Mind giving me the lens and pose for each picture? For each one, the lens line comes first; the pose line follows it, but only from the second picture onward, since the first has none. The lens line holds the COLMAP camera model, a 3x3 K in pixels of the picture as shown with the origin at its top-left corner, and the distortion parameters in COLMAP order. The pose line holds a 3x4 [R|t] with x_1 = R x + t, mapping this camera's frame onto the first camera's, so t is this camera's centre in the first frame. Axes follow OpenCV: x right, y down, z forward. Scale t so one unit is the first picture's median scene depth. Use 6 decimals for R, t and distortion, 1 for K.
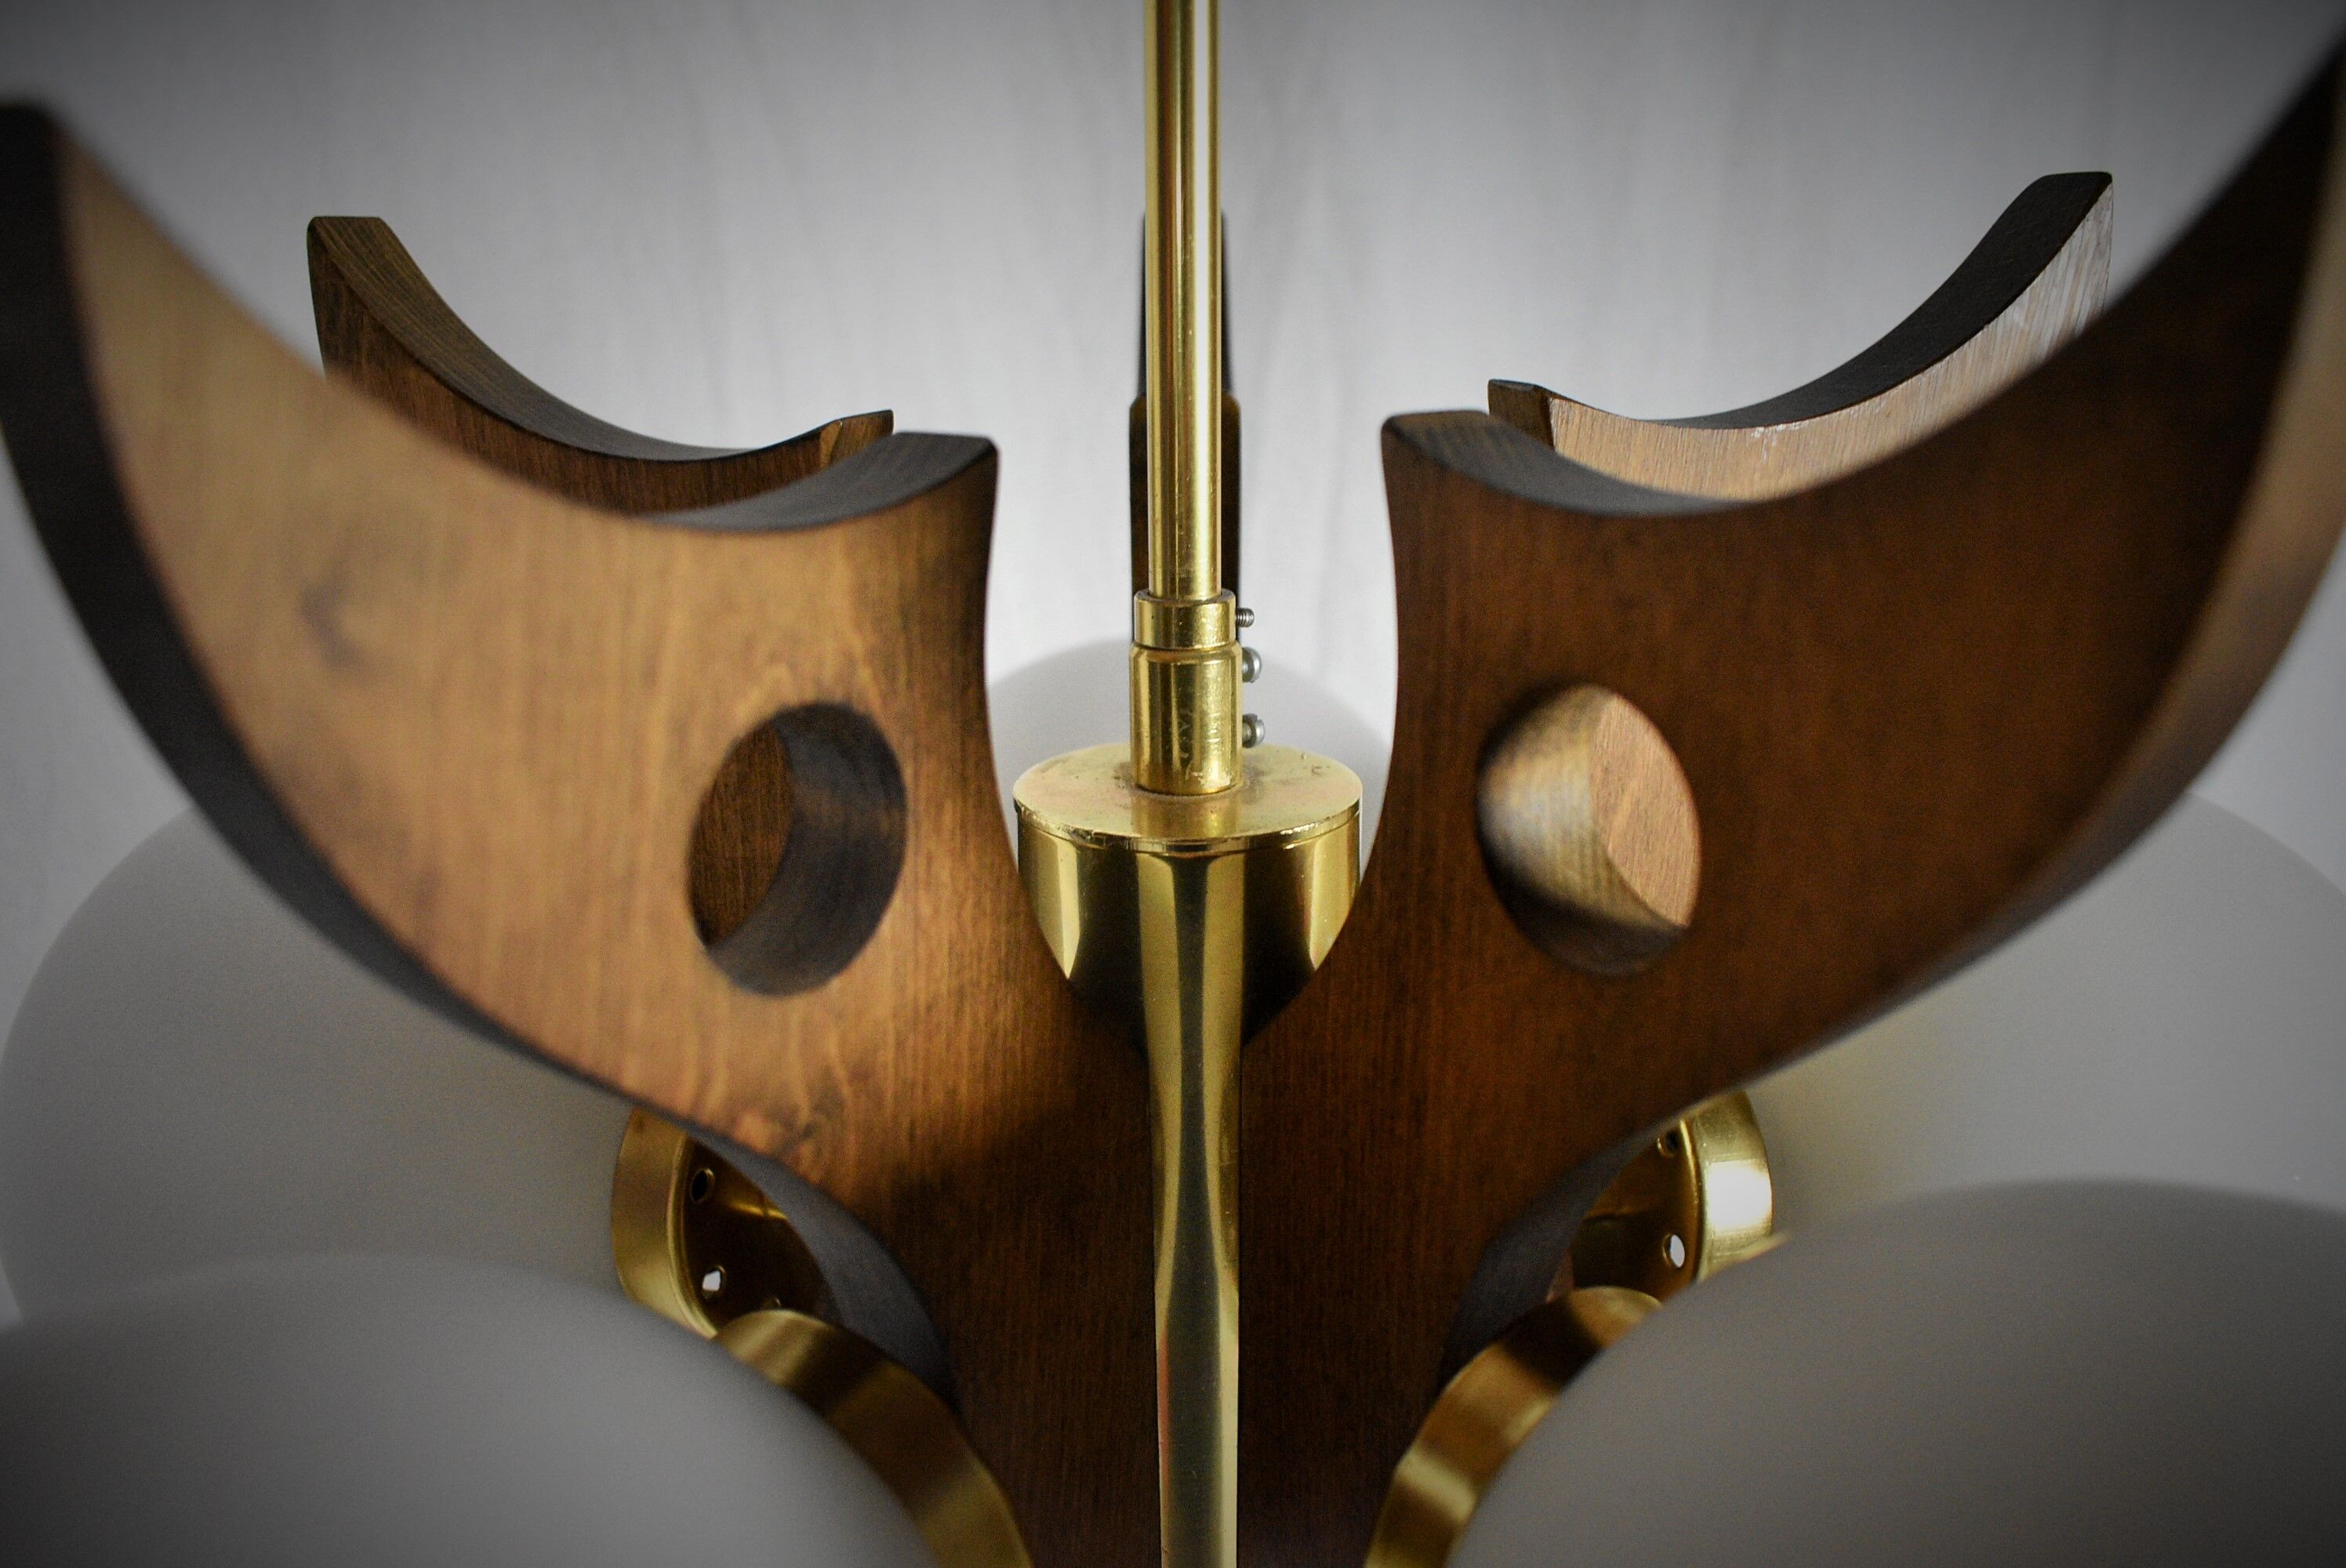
lens RADIAL K [[1748.0, 0, 1176.2], [0, 1748.0, 778.4], [0, 0, 1]] dist [-0.012006, -0.001062]
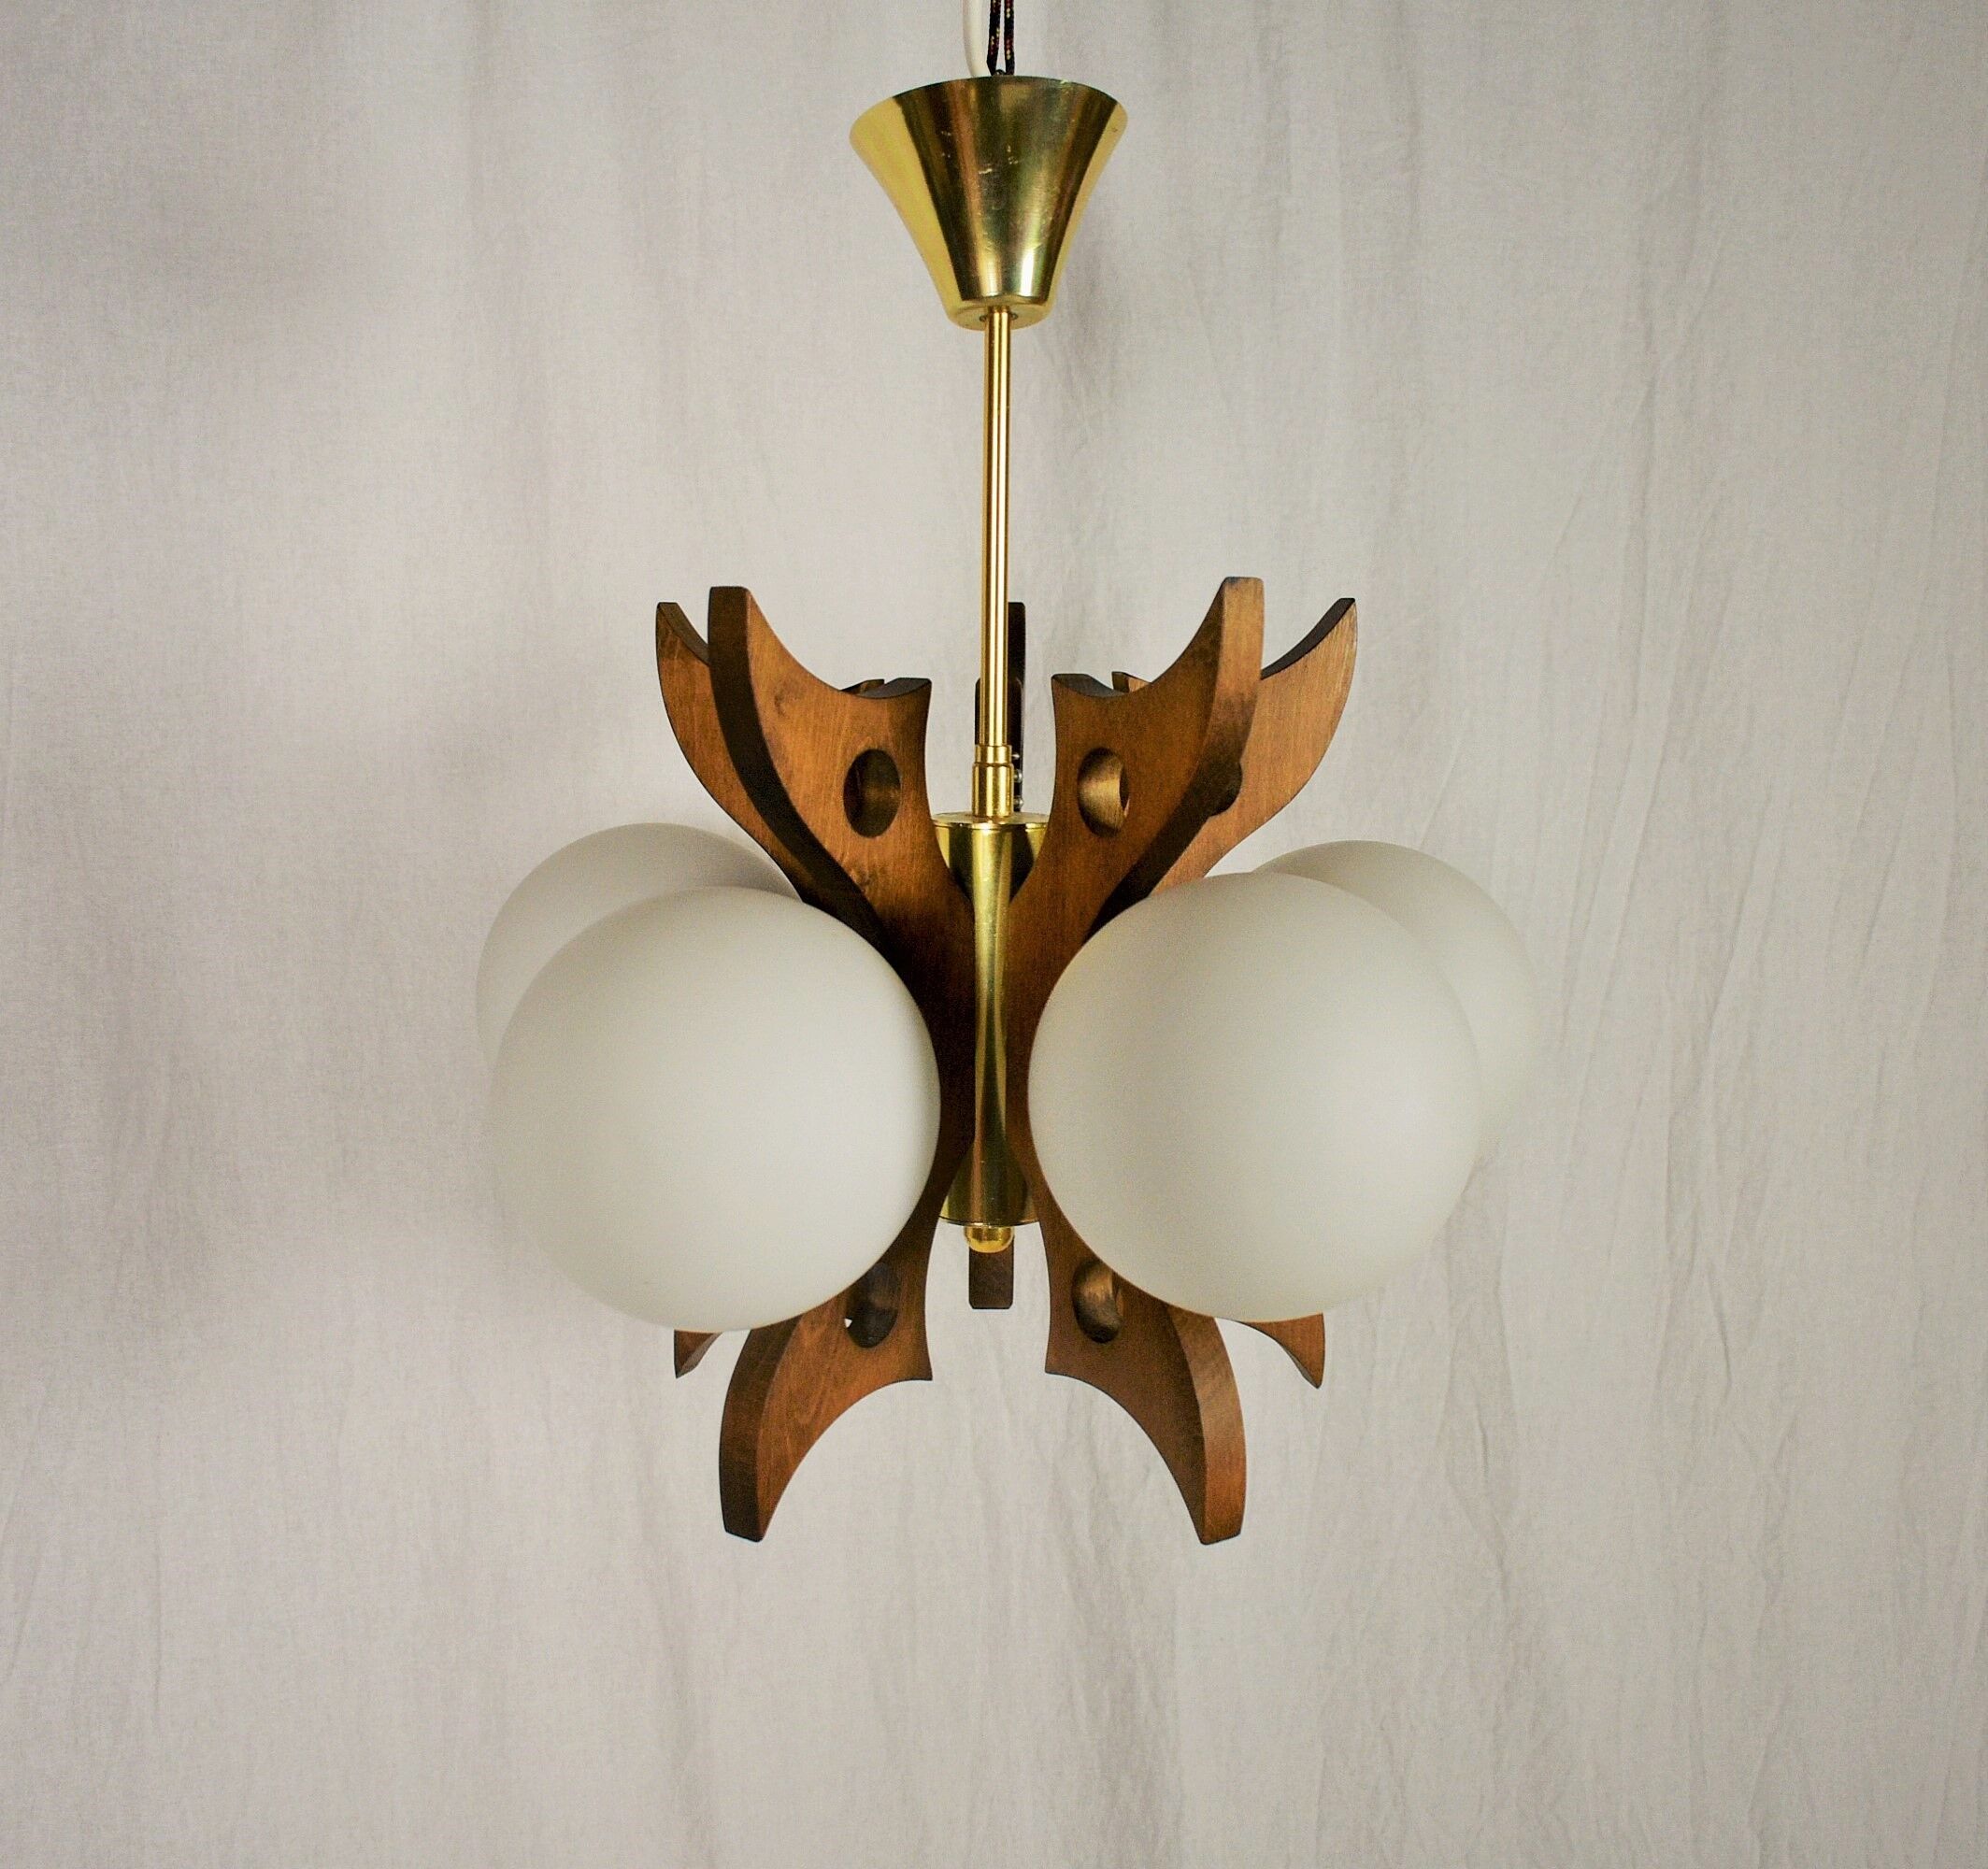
lens RADIAL K [[2037.2, 0, 994.4], [0, 2037.2, 928.5], [0, 0, 1]] dist [-0.014705, 0.000000]
pose [[0.999513, 0.020818, -0.023239, 0.109877], [-0.023795, 0.990394, -0.136208, 0.762612], [0.020180, 0.136694, 0.990408, -2.621204]]
